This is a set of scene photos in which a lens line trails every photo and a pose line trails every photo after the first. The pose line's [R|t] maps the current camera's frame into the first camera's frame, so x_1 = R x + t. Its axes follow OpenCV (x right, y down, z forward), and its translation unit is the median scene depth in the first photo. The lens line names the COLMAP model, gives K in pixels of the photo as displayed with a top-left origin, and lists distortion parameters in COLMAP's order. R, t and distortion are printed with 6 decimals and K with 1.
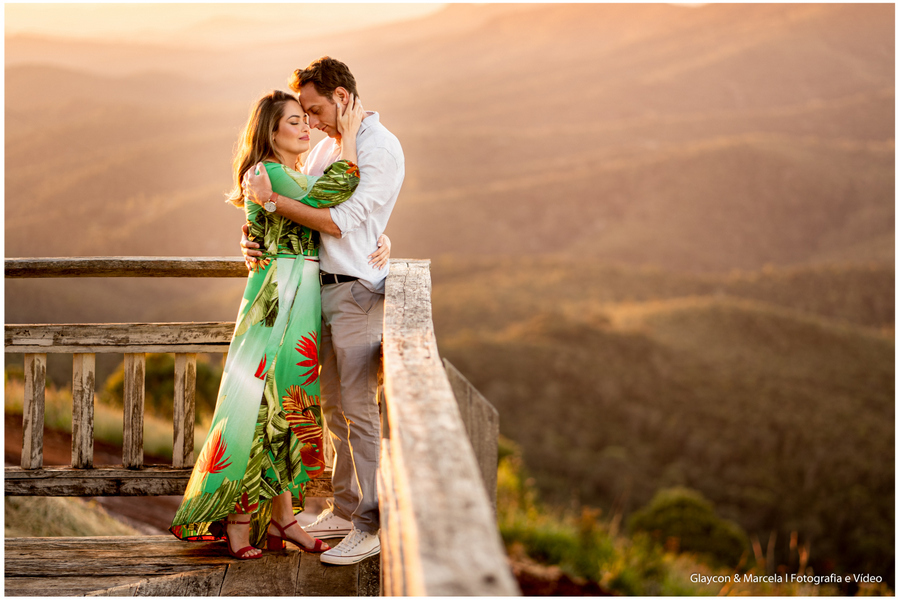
lens RADIAL K [[2165.5, 0, 450.0], [0, 2165.5, 300.0], [0, 0, 1]] dist [0.009115, -0.272942]
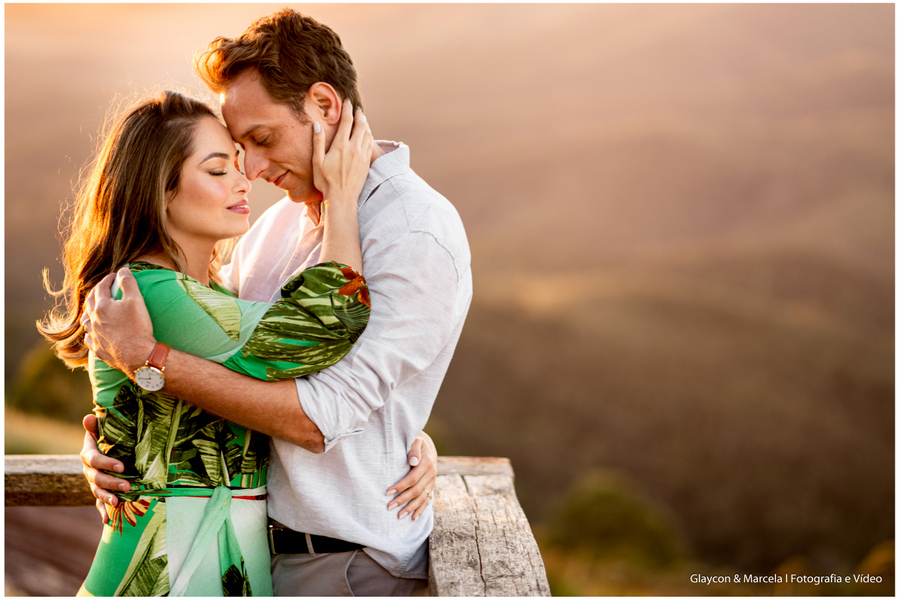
lens RADIAL K [[2172.1, 0, 450.0], [0, 2172.1, 300.0], [0, 0, 1]] dist [0.715579, -15.900906]
pose [[0.999393, 0.005993, 0.034306, -0.040374], [-0.006210, 0.999961, 0.006219, -0.059779], [-0.034267, -0.006428, 0.999392, 0.581195]]
